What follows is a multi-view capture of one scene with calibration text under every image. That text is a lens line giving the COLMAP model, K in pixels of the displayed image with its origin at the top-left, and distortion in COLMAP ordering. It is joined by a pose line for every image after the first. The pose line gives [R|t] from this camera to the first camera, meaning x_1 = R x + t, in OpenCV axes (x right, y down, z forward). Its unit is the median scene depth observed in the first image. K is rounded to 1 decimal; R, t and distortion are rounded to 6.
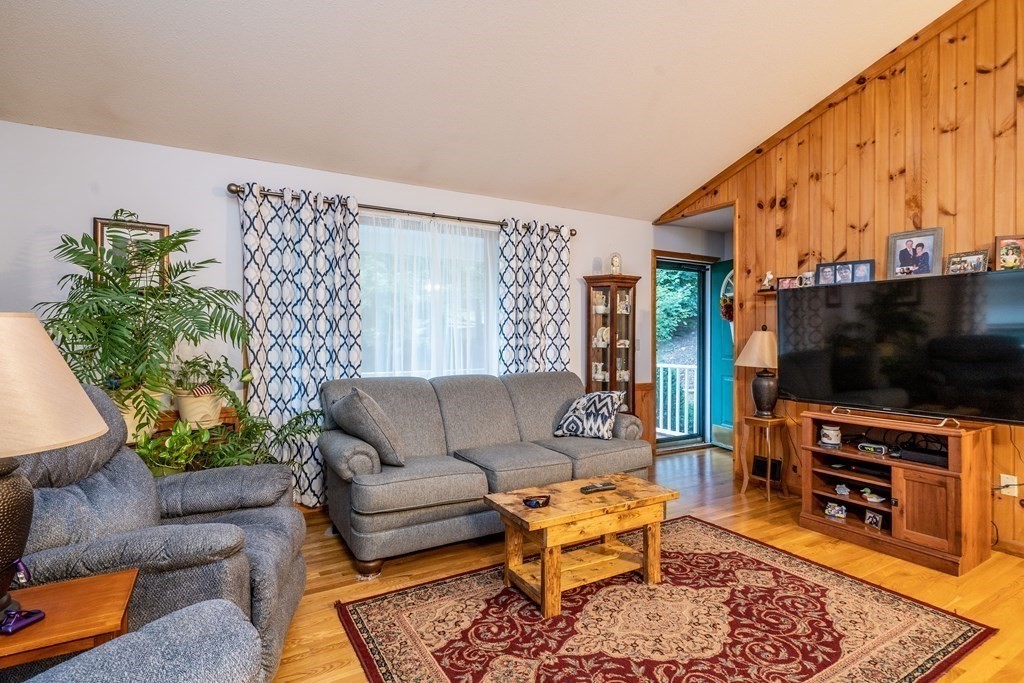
lens RADIAL K [[511.7, 0, 509.0], [0, 511.7, 335.4], [0, 0, 1]] dist [0.004073, 0.002278]
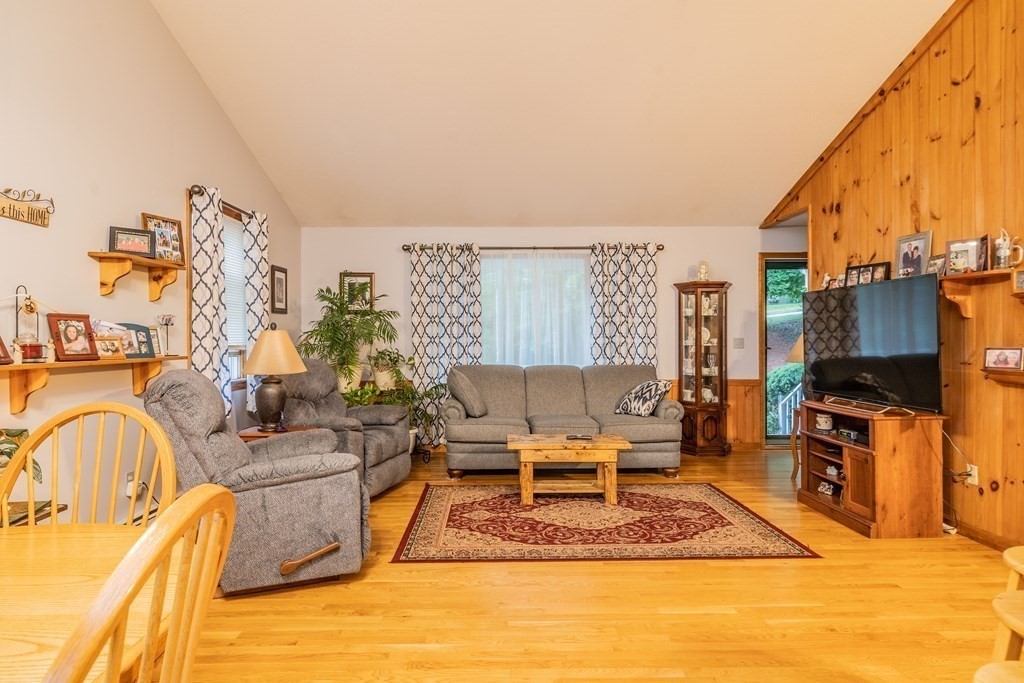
lens RADIAL K [[571.0, 0, 506.2], [0, 571.0, 335.7], [0, 0, 1]] dist [0.004649, 0.001183]
pose [[0.873015, -0.005913, -0.487657, 0.695207], [0.006252, 0.999980, -0.000933, 0.000645], [0.487653, -0.002234, 0.873035, -0.485522]]
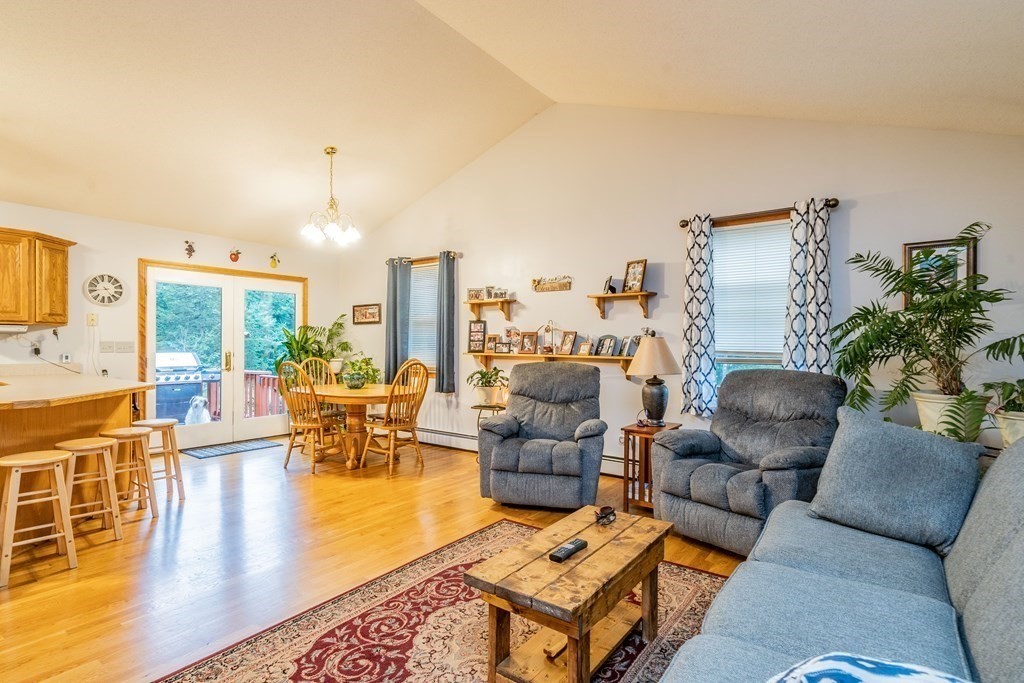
lens RADIAL K [[511.7, 0, 504.3], [0, 511.7, 343.1], [0, 0, 1]] dist [0.004073, 0.002278]
pose [[-0.922708, -0.006793, -0.385439, 0.468181], [-0.005818, 0.999976, -0.003696, 0.005978], [0.385455, -0.001168, -0.922726, 1.413885]]
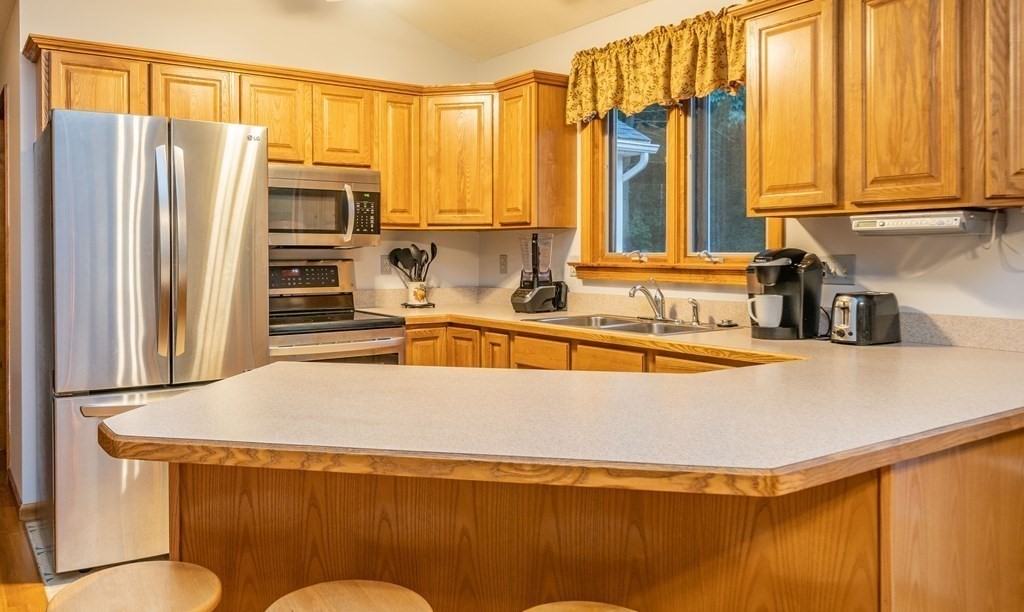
lens RADIAL K [[768.4, 0, 443.2], [0, 768.4, 265.5], [0, 0, 1]] dist [0.000445, -0.003025]
pose [[-0.041093, -0.016298, 0.999022, 0.430587], [-0.001958, 0.999866, 0.016232, 0.003357], [-0.999153, -0.001289, -0.041120, 0.570452]]
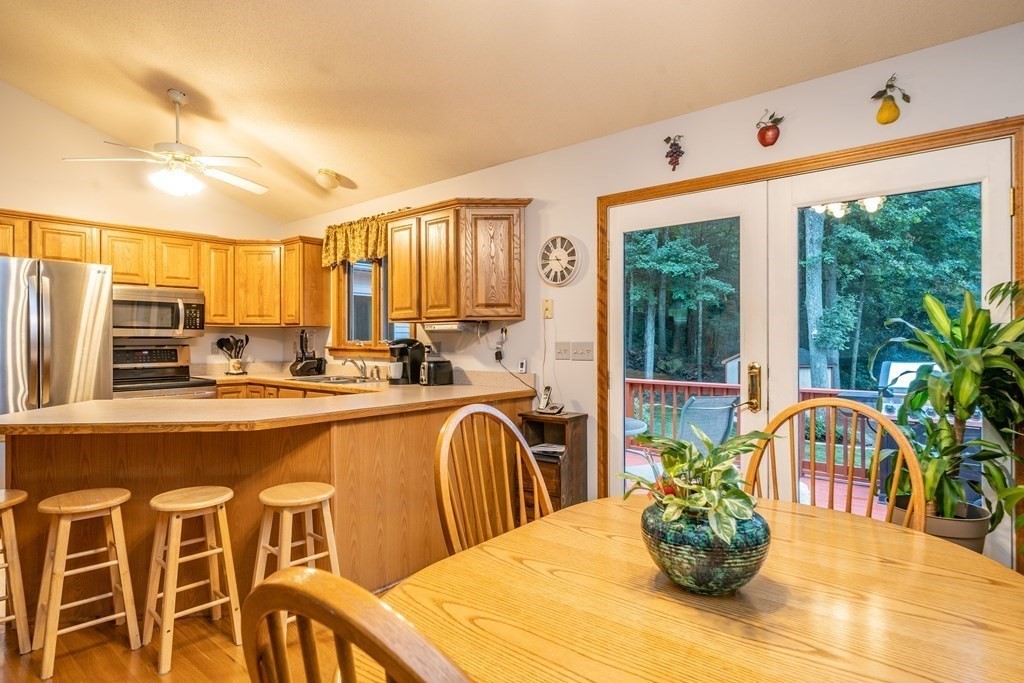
lens RADIAL K [[571.0, 0, 515.7], [0, 571.0, 340.7], [0, 0, 1]] dist [0.004649, 0.001183]
pose [[-0.316407, -0.000825, 0.948623, 0.121717], [-0.001348, 0.999999, 0.000420, 0.001479], [-0.948622, -0.001146, -0.316408, 0.395944]]
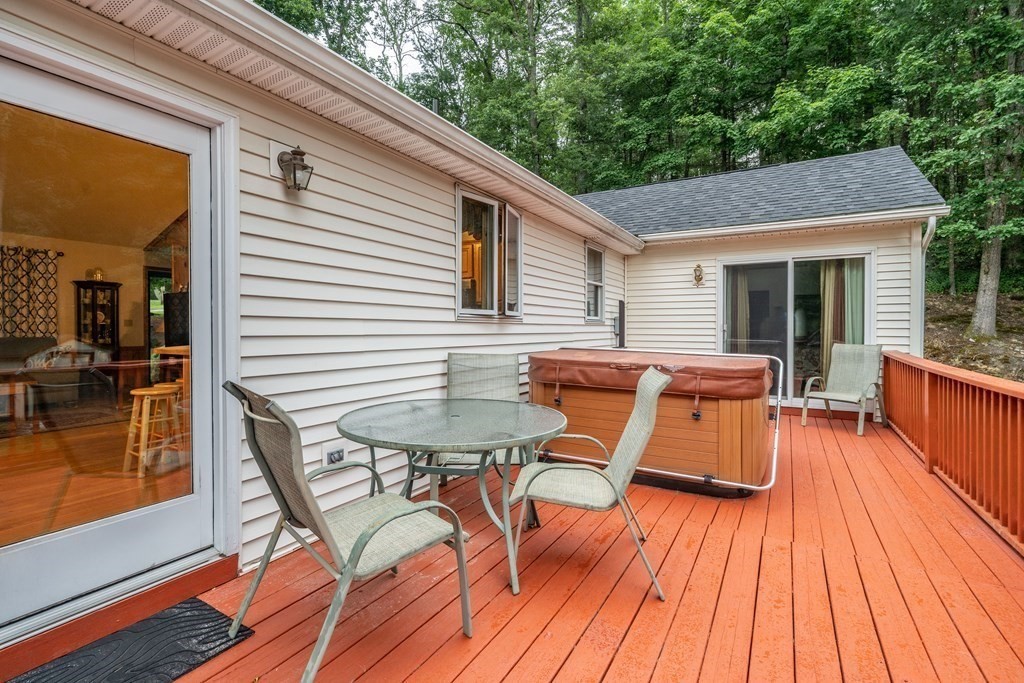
lens RADIAL K [[467.7, 0, 505.1], [0, 467.7, 334.7], [0, 0, 1]] dist [0.002451, 0.000662]
pose [[0.871008, -0.006410, 0.491228, 0.967902], [-0.004037, 0.999788, 0.020204, 0.036019], [-0.491253, -0.019581, 0.870797, -1.589618]]
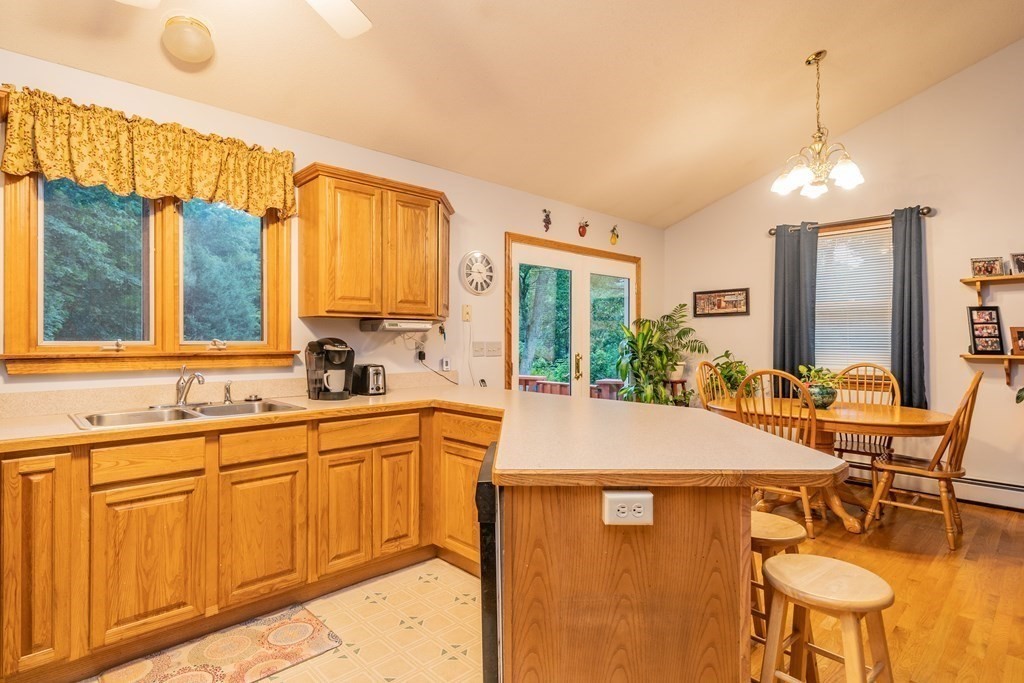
lens RADIAL K [[511.7, 0, 521.1], [0, 511.7, 339.1], [0, 0, 1]] dist [0.004073, 0.002278]
pose [[-0.975462, -0.000232, -0.220170, 0.937185], [0.000666, 0.999992, -0.004003, 0.002767], [0.220169, -0.004051, -0.975453, 0.907336]]
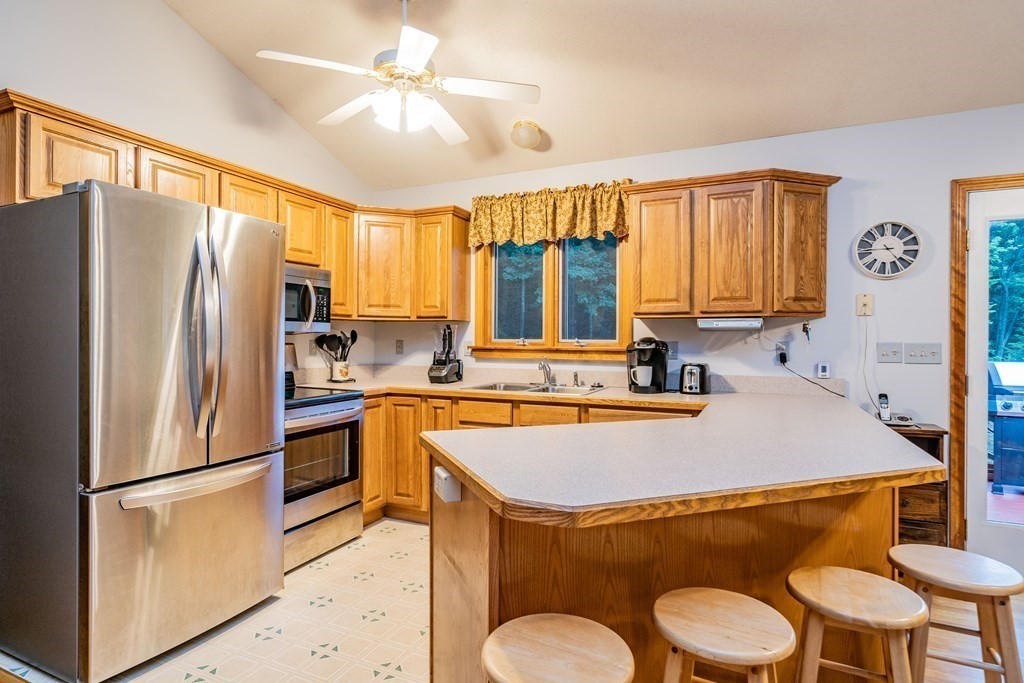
lens RADIAL K [[542.2, 0, 498.9], [0, 542.2, 343.5], [0, 0, 1]] dist [0.003493, -0.002578]
pose [[-0.563856, -0.009805, 0.825815, 0.557200], [-0.008549, 0.999945, 0.006036, 0.004220], [-0.825829, -0.003657, -0.563909, 0.829631]]
